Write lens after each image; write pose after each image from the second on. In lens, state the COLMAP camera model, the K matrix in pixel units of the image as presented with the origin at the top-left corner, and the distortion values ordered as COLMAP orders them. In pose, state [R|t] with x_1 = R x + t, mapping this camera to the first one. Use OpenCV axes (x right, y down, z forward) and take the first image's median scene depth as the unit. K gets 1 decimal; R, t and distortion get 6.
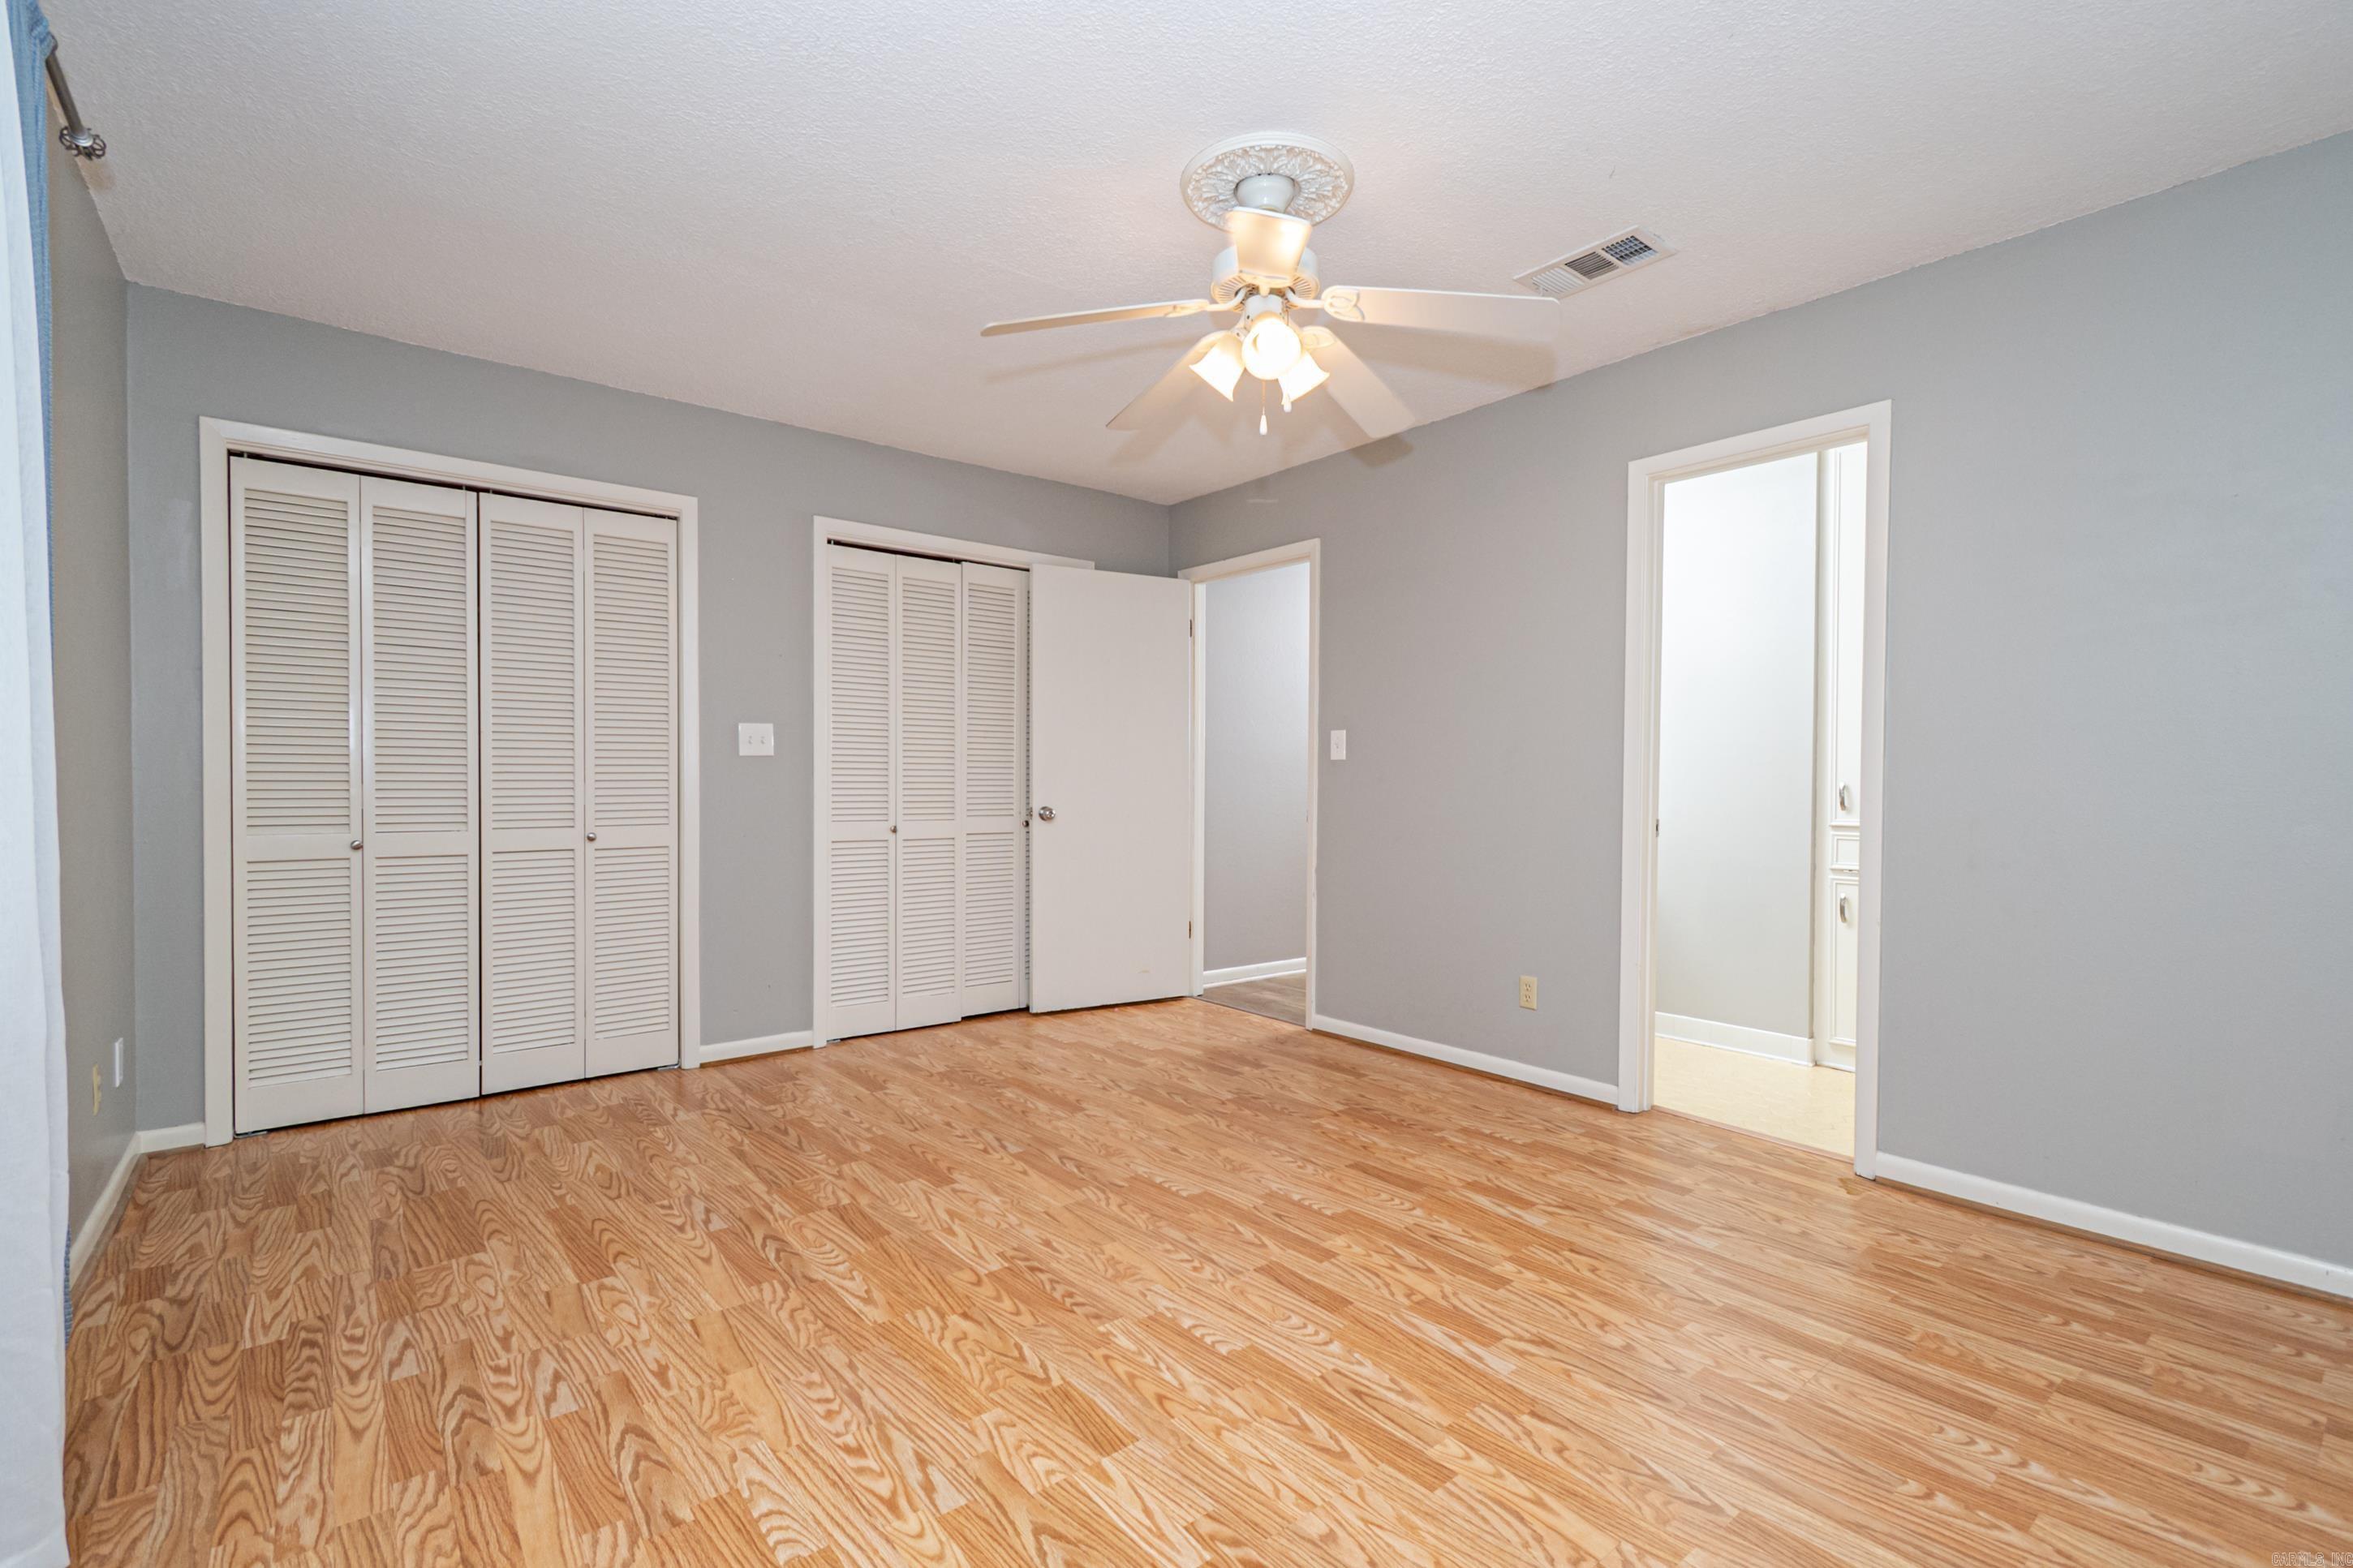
lens RADIAL K [[1034.1, 0, 1159.8], [0, 1034.1, 795.2], [0, 0, 1]] dist [0.002301, -0.000059]
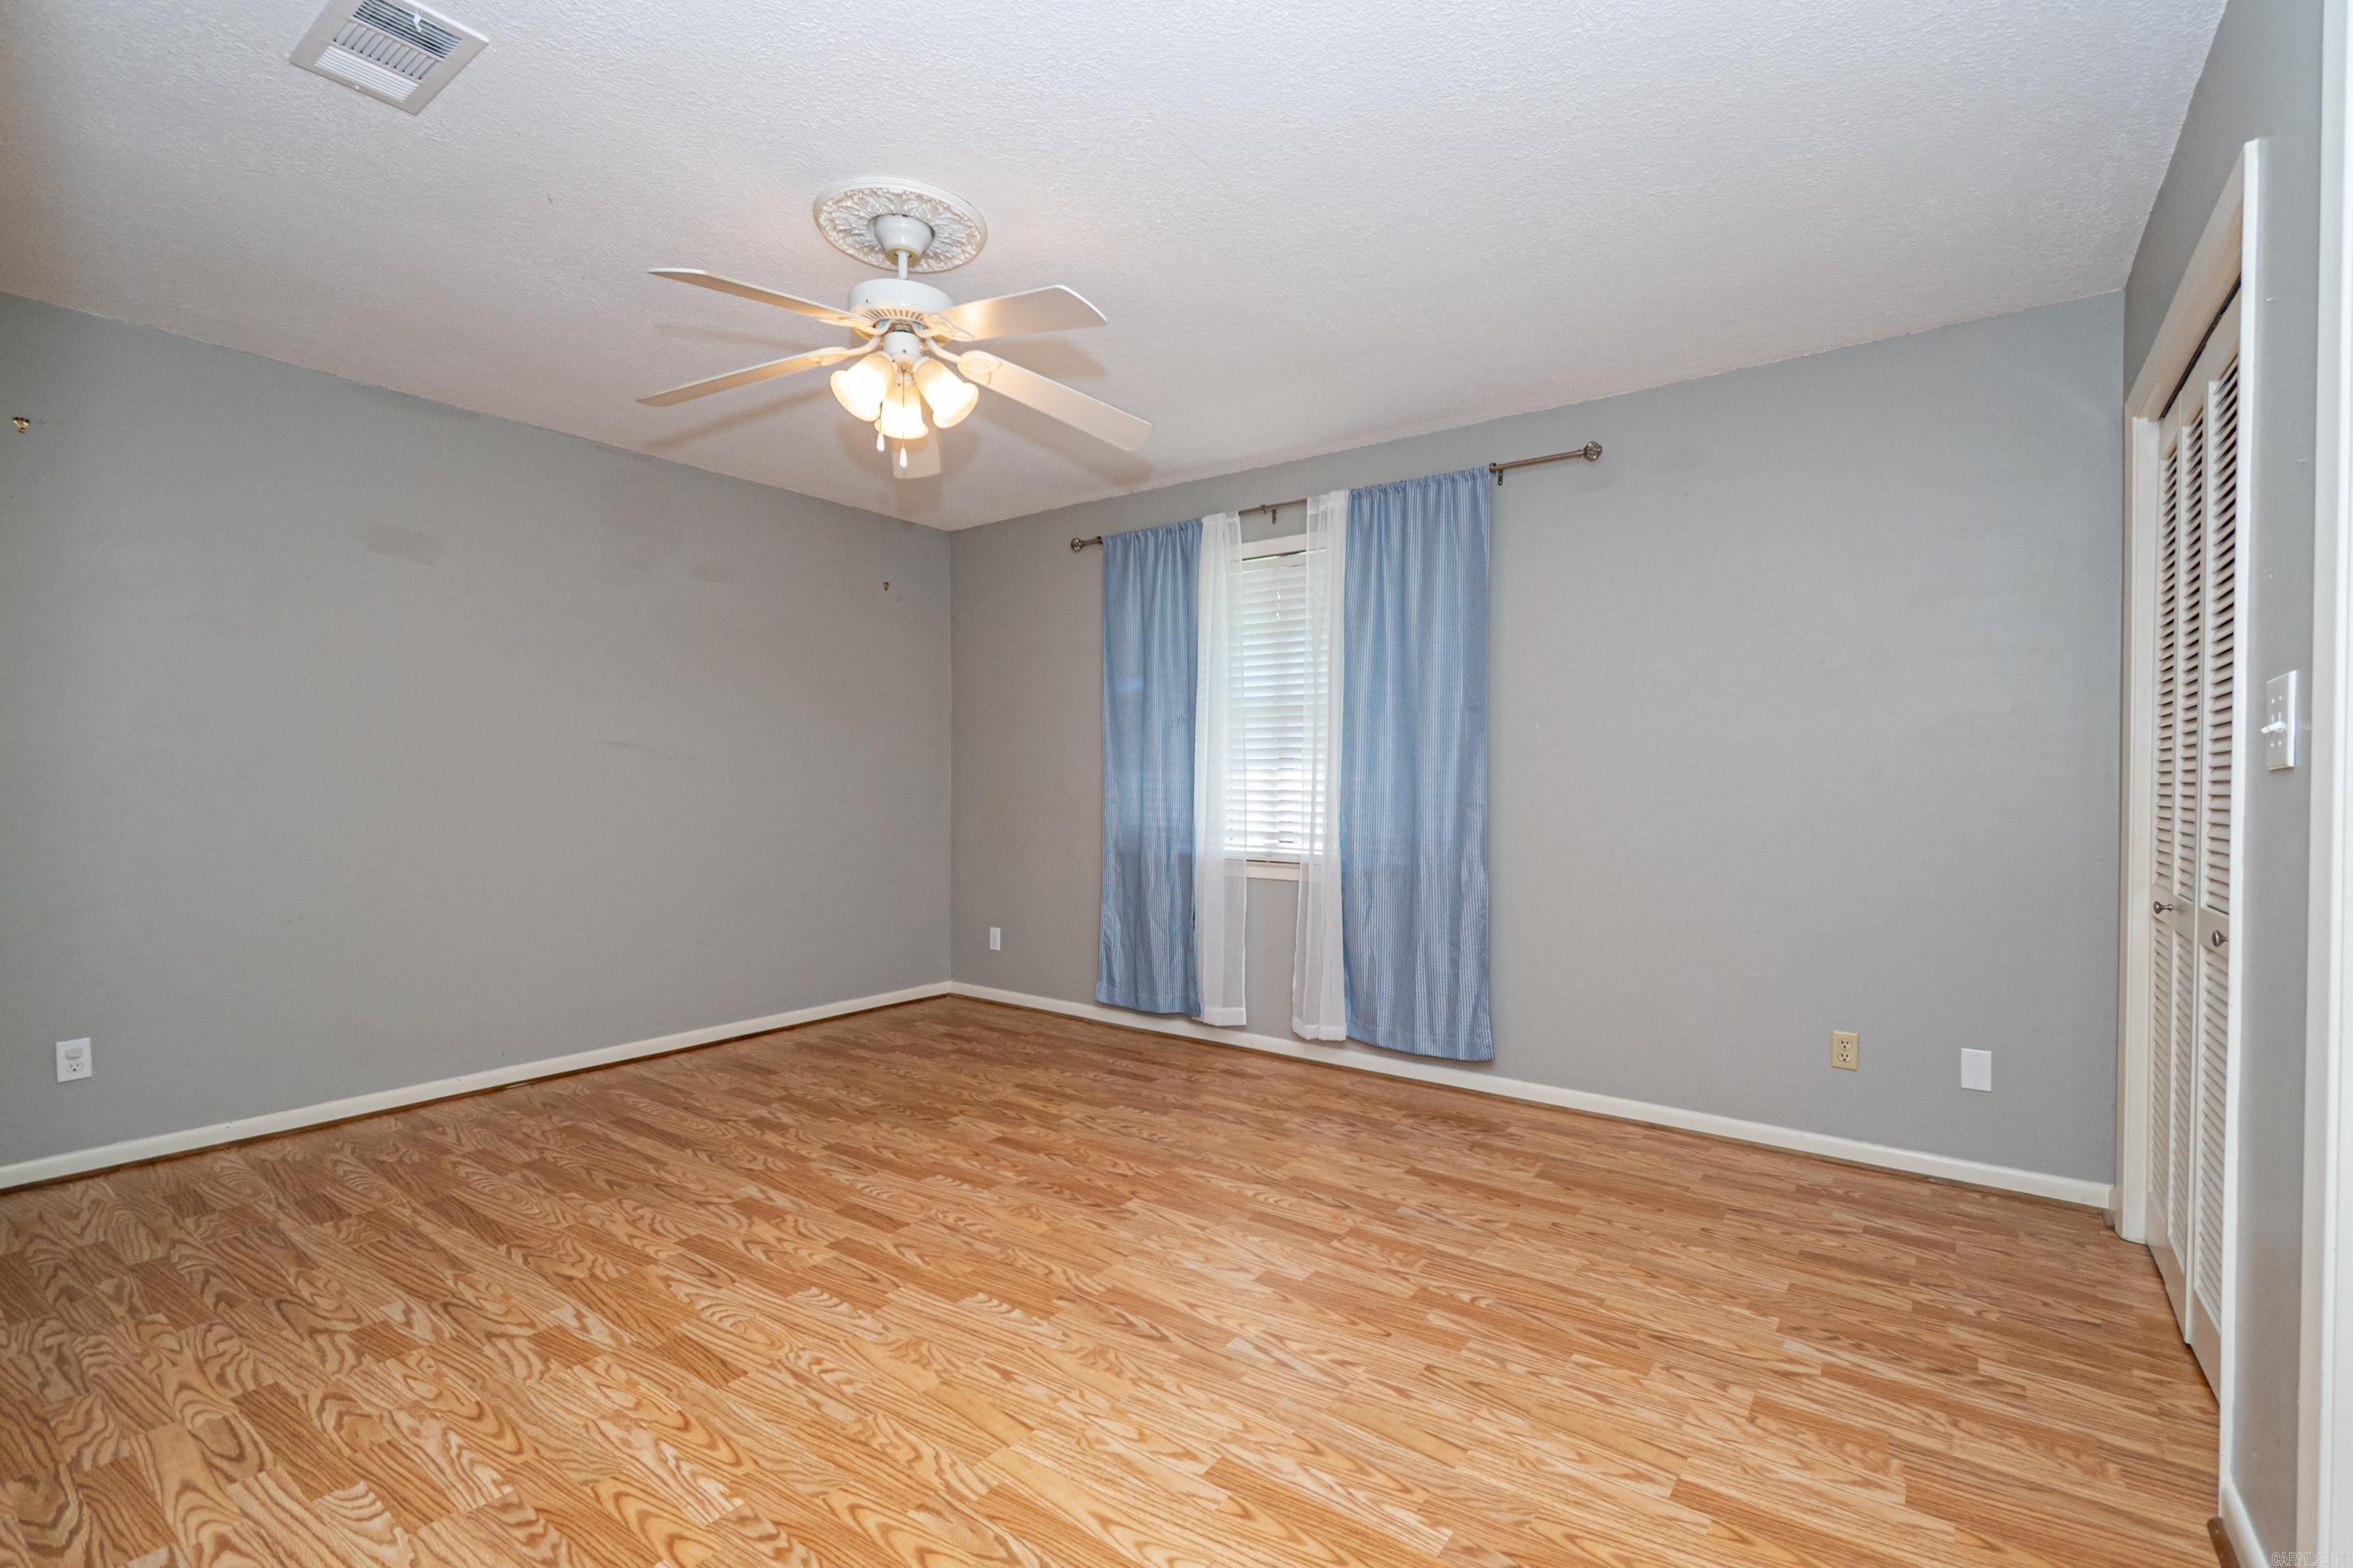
lens RADIAL K [[1034.1, 0, 1159.8], [0, 1034.1, 795.2], [0, 0, 1]] dist [0.002301, -0.000059]
pose [[-0.967592, -0.007009, -0.252422, 0.105286], [-0.014305, 0.999531, 0.027078, -0.049447], [0.252113, 0.029812, -0.967238, 1.967701]]
